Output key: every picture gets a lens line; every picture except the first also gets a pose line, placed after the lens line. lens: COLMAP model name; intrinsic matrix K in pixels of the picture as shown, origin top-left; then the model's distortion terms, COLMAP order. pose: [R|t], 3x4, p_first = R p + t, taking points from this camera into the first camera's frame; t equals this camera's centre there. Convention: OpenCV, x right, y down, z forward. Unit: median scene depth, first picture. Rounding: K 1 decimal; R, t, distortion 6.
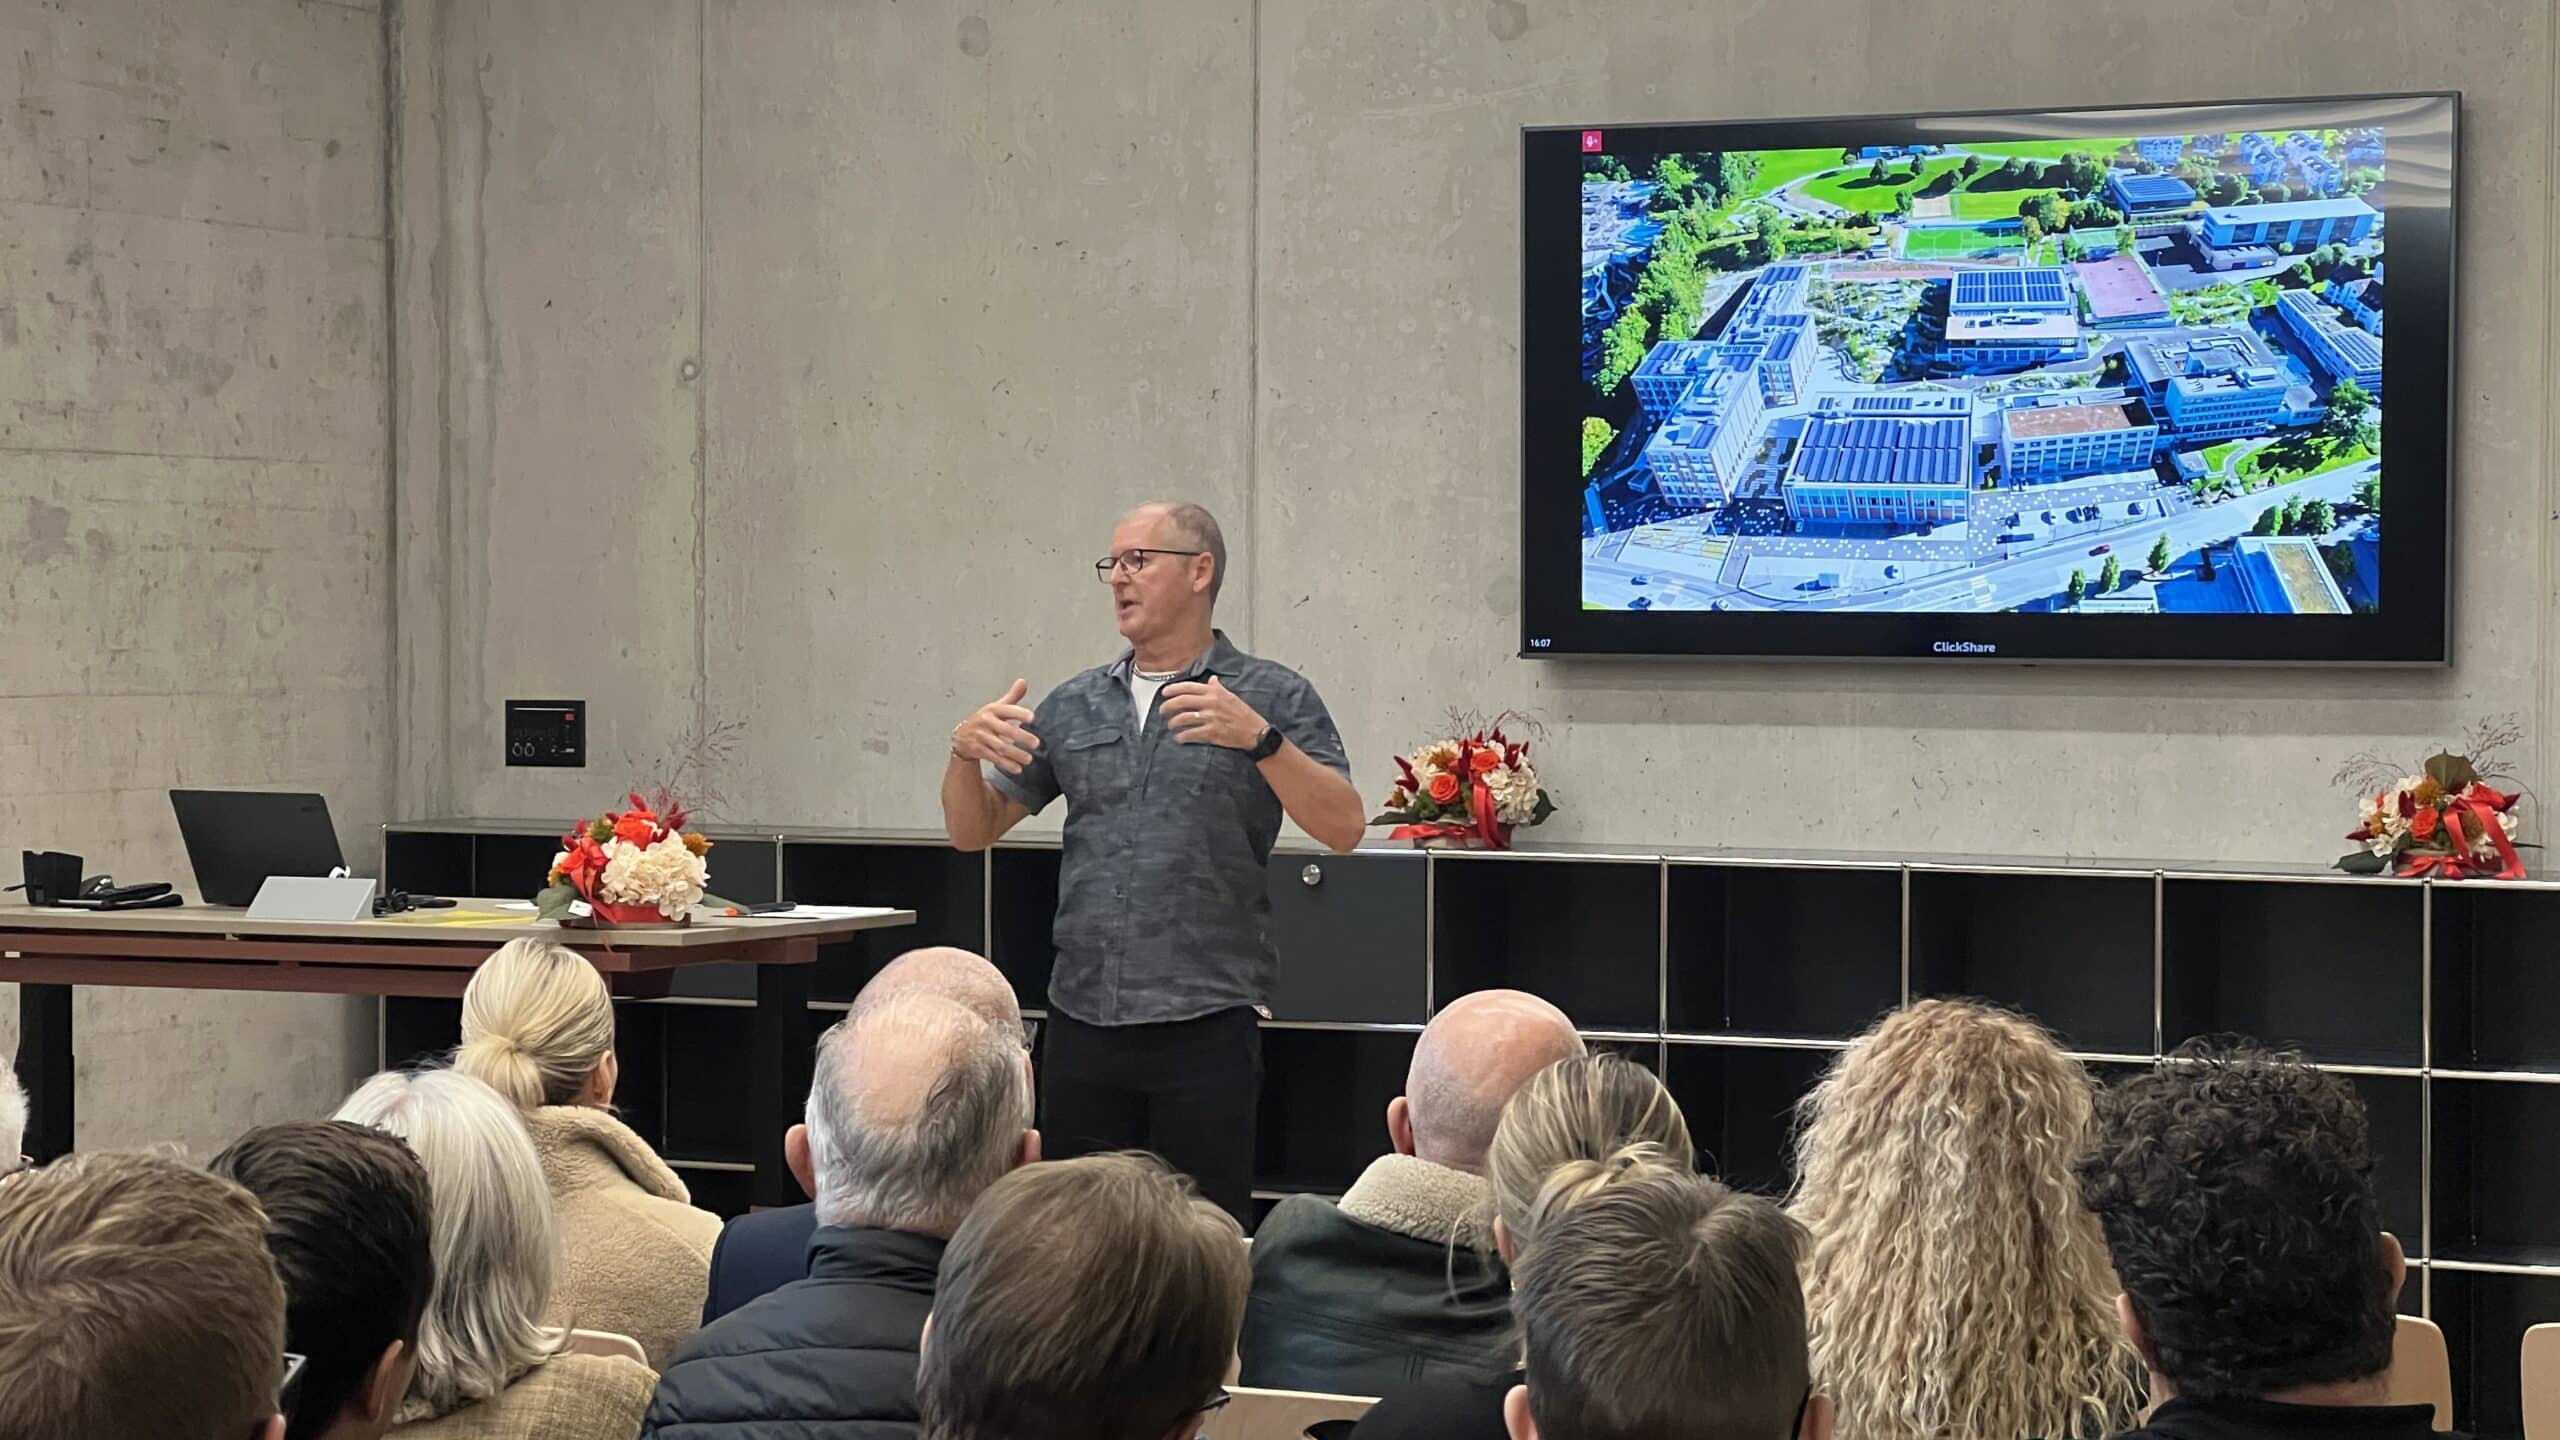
lens RADIAL K [[5771.7, 0, 1280.0], [0, 5771.7, 720.0], [0, 0, 1]] dist [-0.099805, 3.680489]
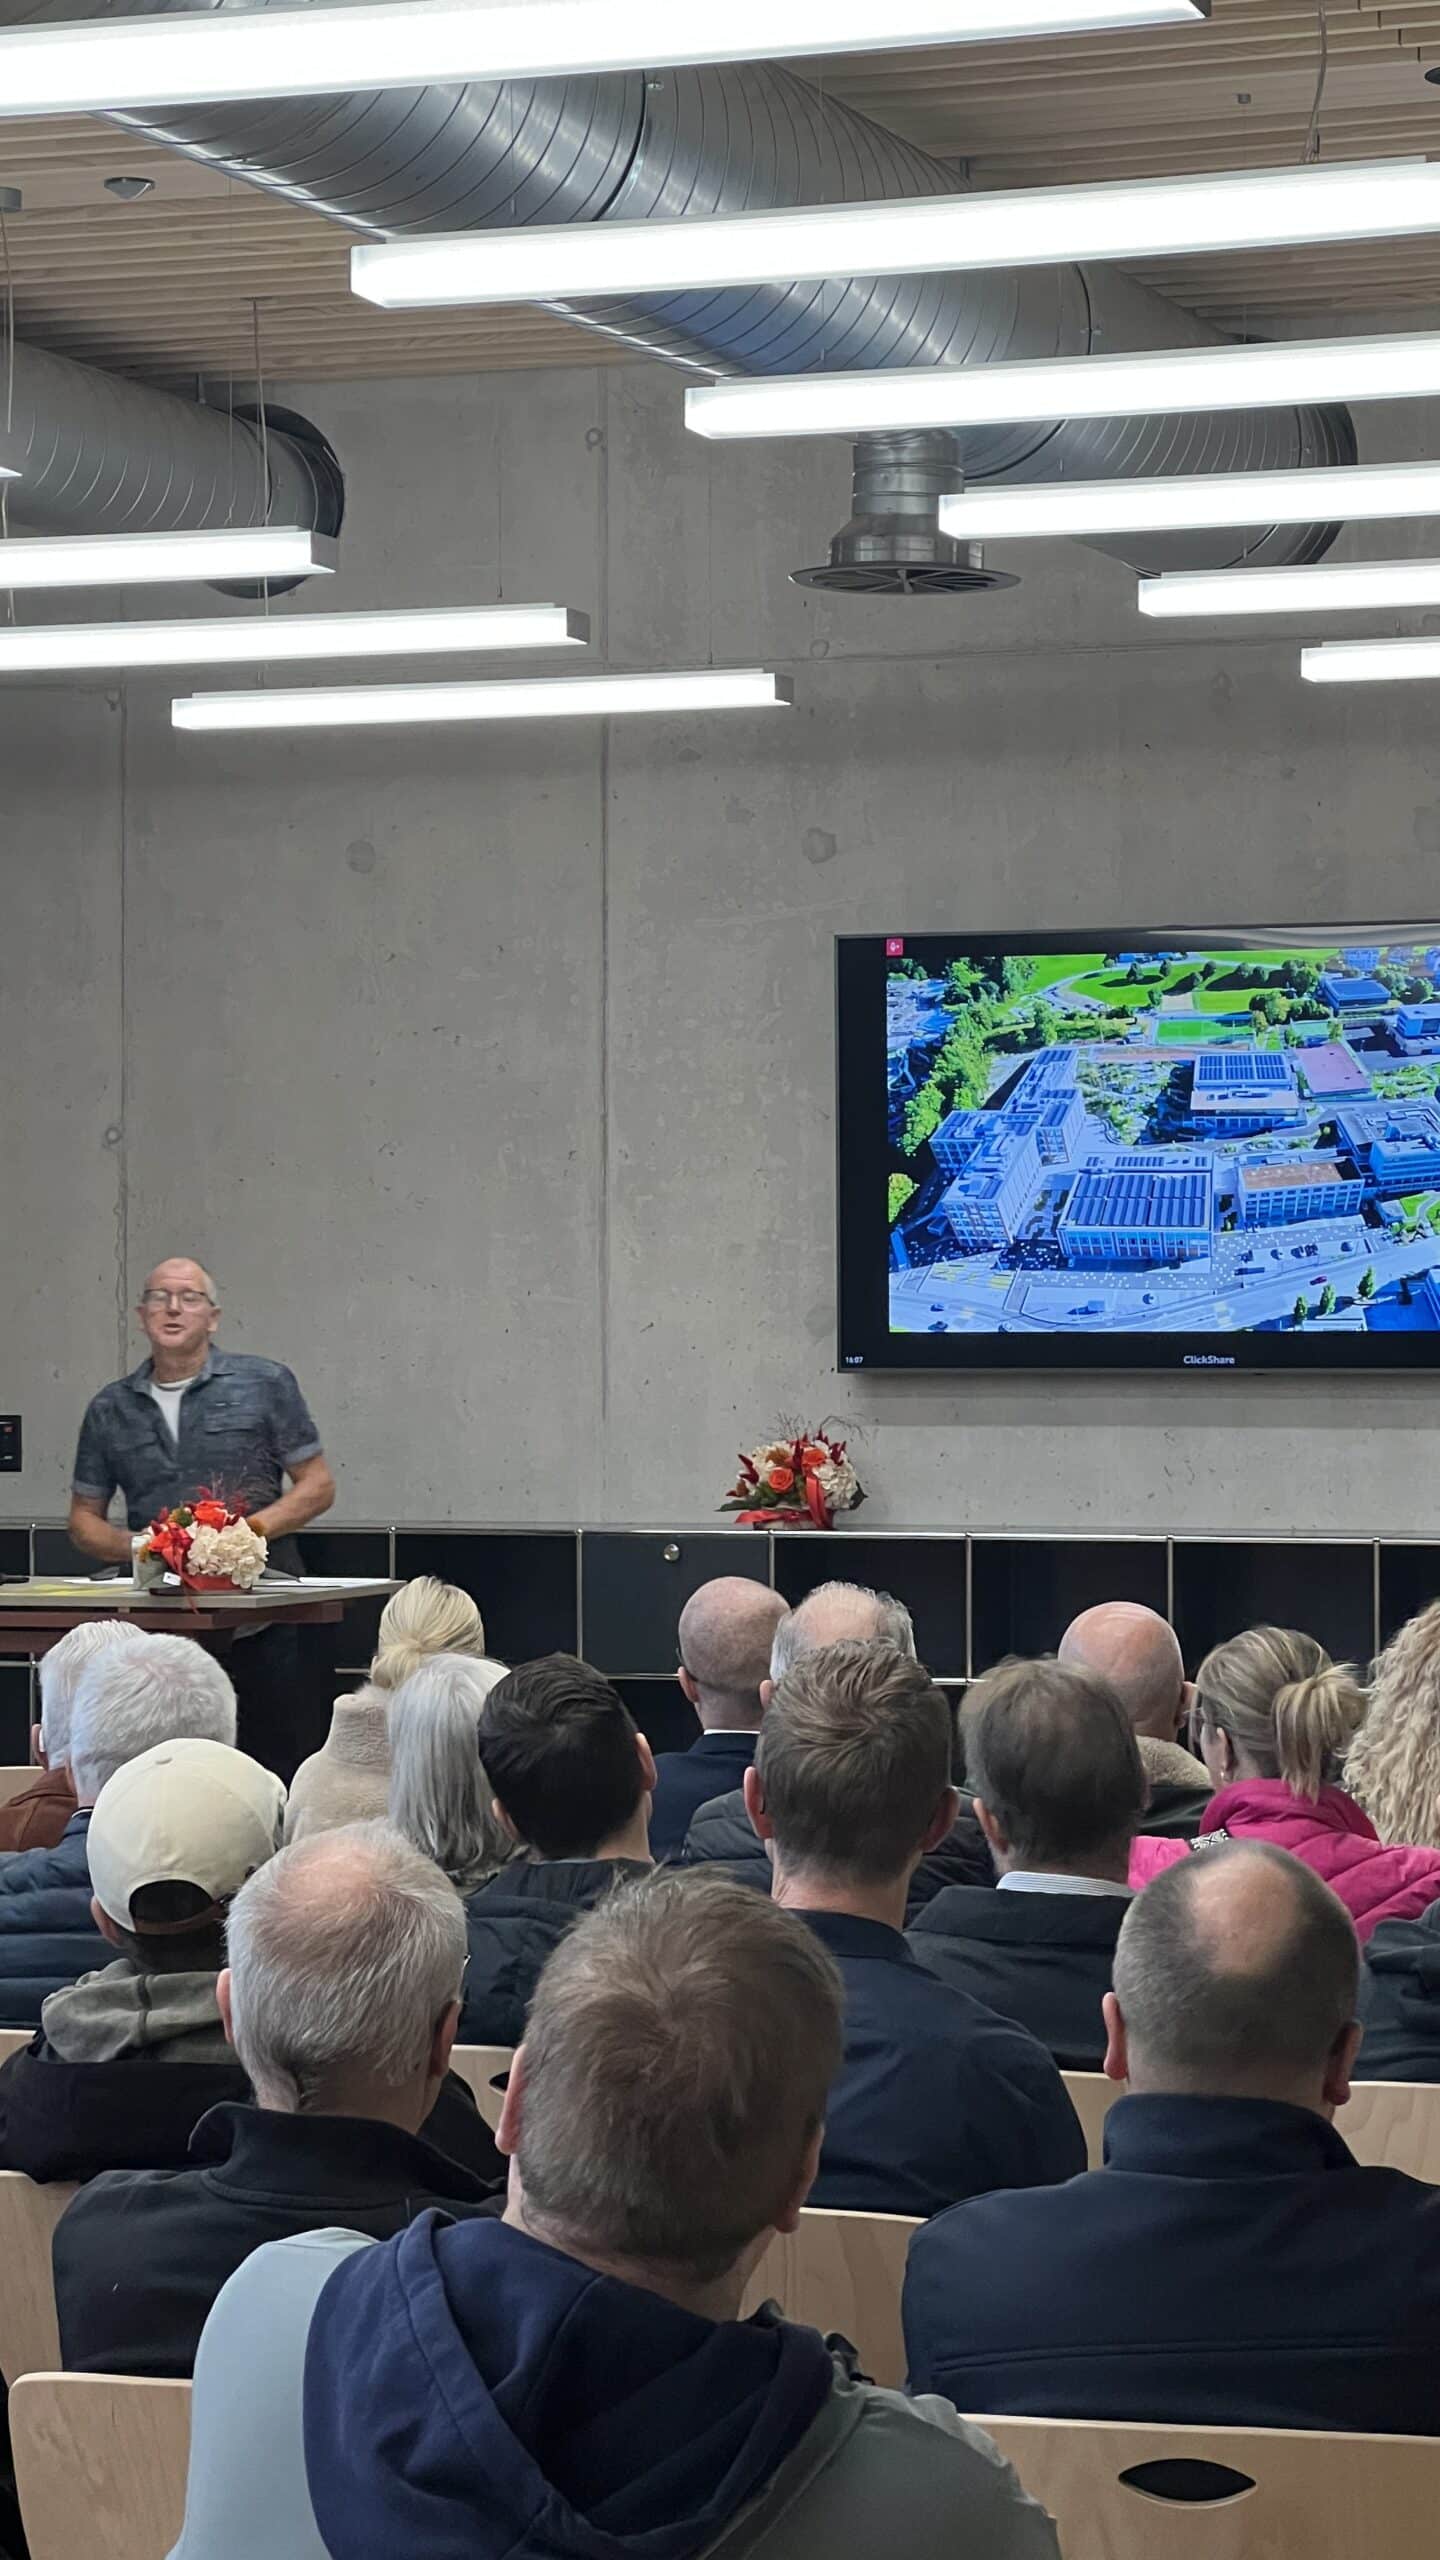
lens RADIAL K [[5897.7, 0, 720.0], [0, 5897.7, 1280.0], [0, 0, 1]] dist [-0.459078, 0.232634]
pose [[0.995426, -0.007692, 0.095227, -0.102694], [0.010226, 0.999606, -0.026148, 0.002040], [-0.094989, 0.027003, 0.995112, -0.233530]]
